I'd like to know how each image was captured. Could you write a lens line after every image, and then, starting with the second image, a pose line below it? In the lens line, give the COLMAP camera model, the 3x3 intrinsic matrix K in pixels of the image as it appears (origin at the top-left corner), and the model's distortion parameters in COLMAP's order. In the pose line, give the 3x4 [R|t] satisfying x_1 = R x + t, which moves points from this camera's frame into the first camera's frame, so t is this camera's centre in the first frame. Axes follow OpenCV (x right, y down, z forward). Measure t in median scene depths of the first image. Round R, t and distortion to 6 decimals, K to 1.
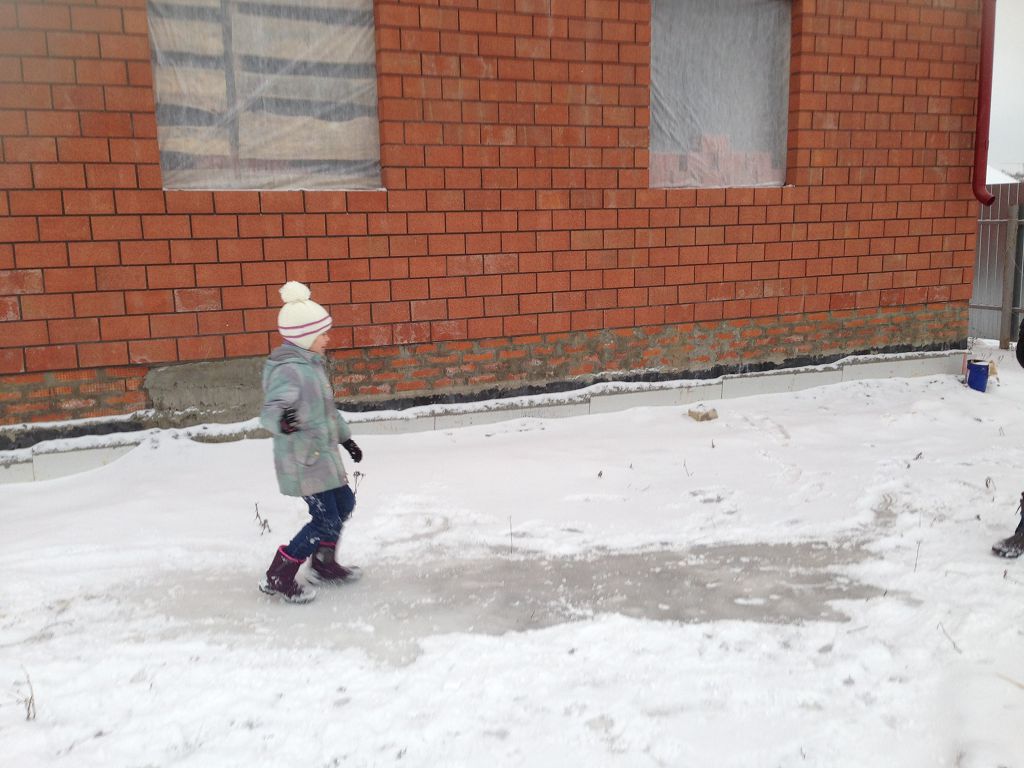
lens RADIAL K [[912.3, 0, 502.8], [0, 912.3, 374.3], [0, 0, 1]] dist [0.099285, -0.031336]
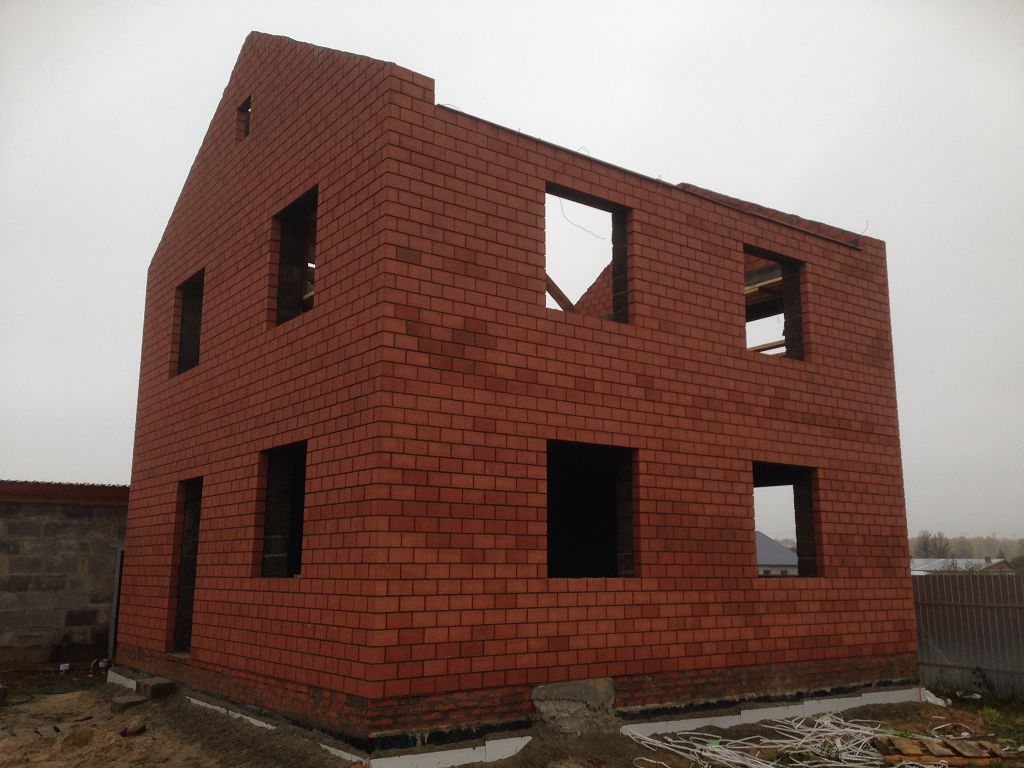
lens RADIAL K [[912.3, 0, 503.9], [0, 912.3, 391.2], [0, 0, 1]] dist [0.099285, -0.031336]
pose [[0.976610, 0.071425, 0.202807, -0.613747], [-0.001172, 0.944970, -0.327156, 0.025370], [-0.215014, 0.319266, 0.922951, -0.519466]]
